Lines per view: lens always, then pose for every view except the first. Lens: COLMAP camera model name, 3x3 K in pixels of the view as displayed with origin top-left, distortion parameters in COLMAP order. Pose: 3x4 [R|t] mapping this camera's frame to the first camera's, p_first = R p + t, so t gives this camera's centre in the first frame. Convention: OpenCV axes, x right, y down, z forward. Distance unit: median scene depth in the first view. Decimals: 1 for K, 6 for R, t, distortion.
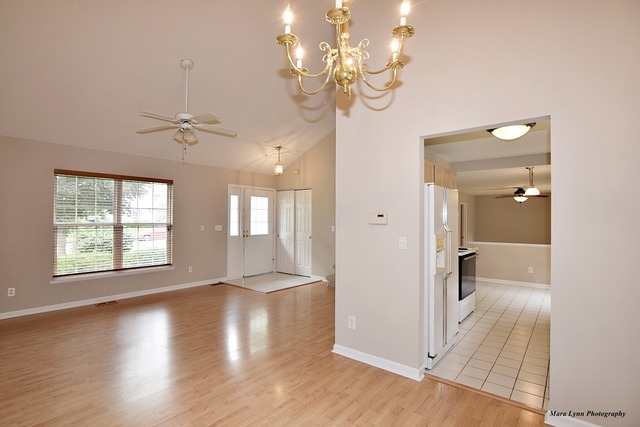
lens RADIAL K [[314.6, 0, 325.0], [0, 314.6, 211.9], [0, 0, 1]] dist [-0.019730, 0.008248]
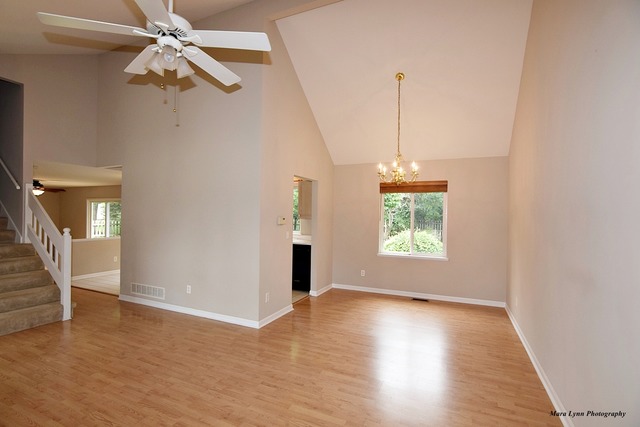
lens RADIAL K [[314.6, 0, 302.5], [0, 314.6, 205.0], [0, 0, 1]] dist [-0.019730, 0.008248]
pose [[-0.220191, 0.026514, 0.975096, -1.062128], [-0.035216, 0.998763, -0.035110, -0.003478], [-0.974821, -0.042070, -0.218985, 0.968154]]
